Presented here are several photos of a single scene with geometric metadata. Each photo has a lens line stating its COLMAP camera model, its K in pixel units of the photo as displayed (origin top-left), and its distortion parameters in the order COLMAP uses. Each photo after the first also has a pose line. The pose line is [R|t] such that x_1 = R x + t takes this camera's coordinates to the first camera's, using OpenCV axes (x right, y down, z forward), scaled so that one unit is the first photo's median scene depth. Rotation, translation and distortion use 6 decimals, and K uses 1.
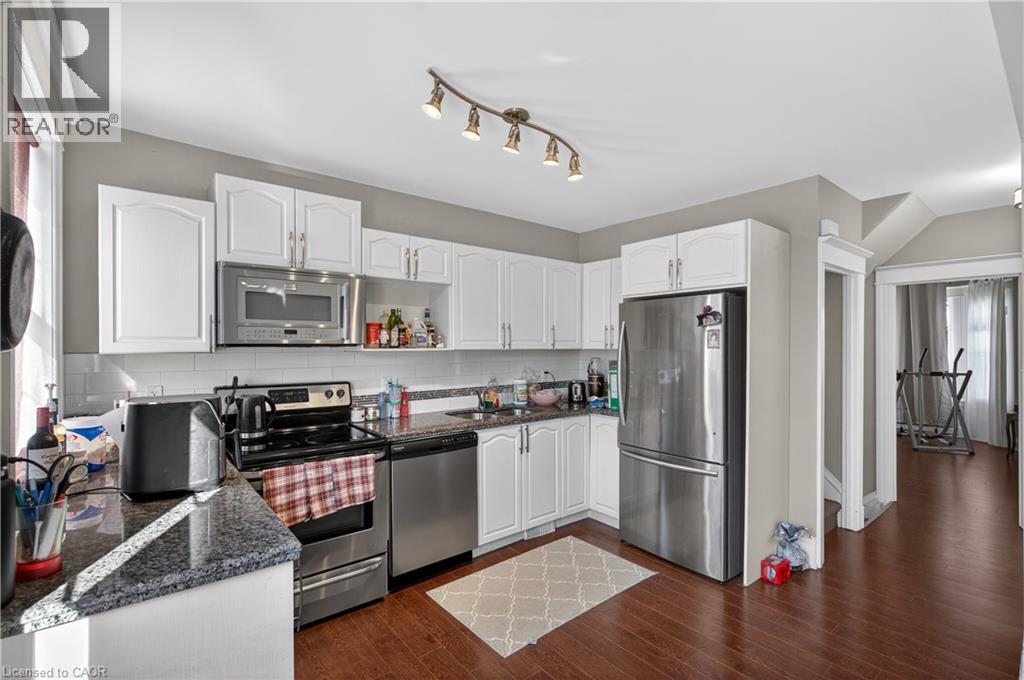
lens RADIAL K [[456.3, 0, 510.6], [0, 456.3, 346.3], [0, 0, 1]] dist [0.000289, -0.000038]
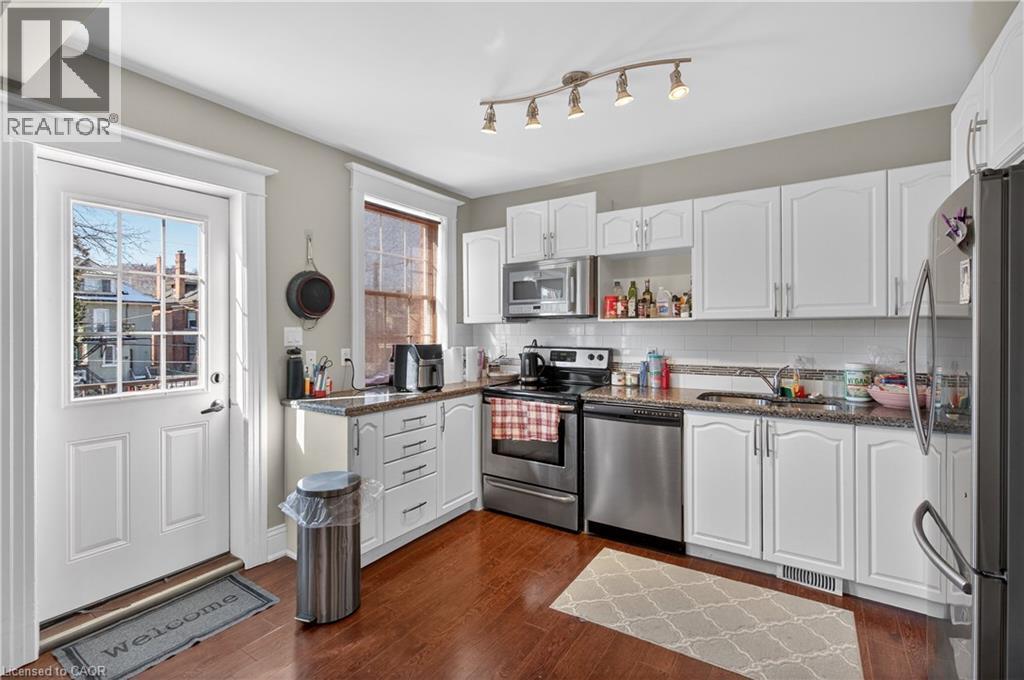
lens RADIAL K [[467.6, 0, 511.2], [0, 467.6, 329.7], [0, 0, 1]] dist [0.001163, 0.000188]
pose [[0.300327, 0.004468, -0.953826, 0.717875], [0.003758, 0.999976, 0.005867, 0.023613], [0.953829, -0.005347, 0.300303, 0.429268]]
